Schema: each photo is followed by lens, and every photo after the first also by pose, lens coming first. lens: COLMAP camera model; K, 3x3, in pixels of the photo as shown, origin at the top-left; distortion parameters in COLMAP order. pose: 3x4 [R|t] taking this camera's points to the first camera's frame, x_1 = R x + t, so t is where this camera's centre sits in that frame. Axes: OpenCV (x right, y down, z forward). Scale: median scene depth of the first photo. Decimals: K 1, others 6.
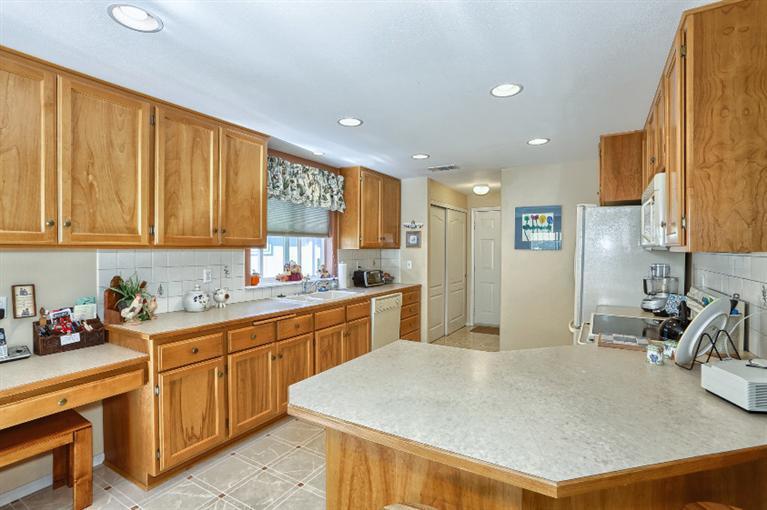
lens RADIAL K [[377.8, 0, 403.1], [0, 377.8, 252.4], [0, 0, 1]] dist [-0.025037, 0.007350]
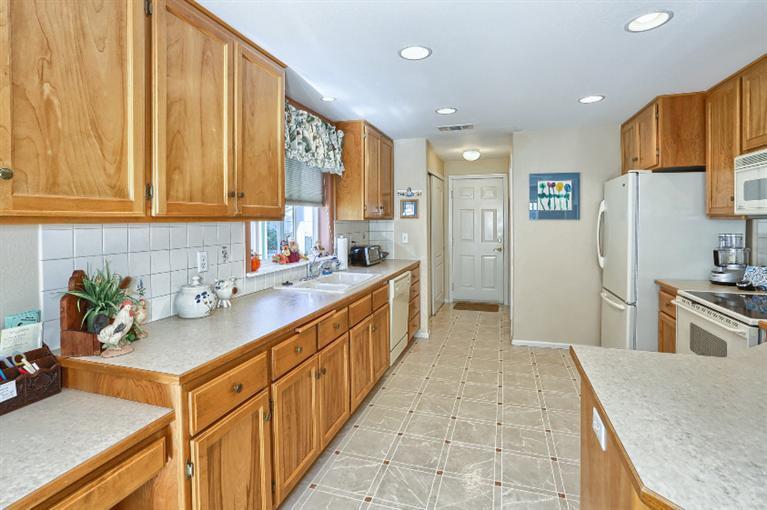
lens RADIAL K [[377.8, 0, 399.0], [0, 377.8, 224.5], [0, 0, 1]] dist [-0.025037, 0.007350]
pose [[0.974927, -0.010387, 0.222284, -0.332502], [0.009755, 0.999945, 0.003941, -0.004283], [-0.222312, -0.001674, 0.974974, 0.264395]]
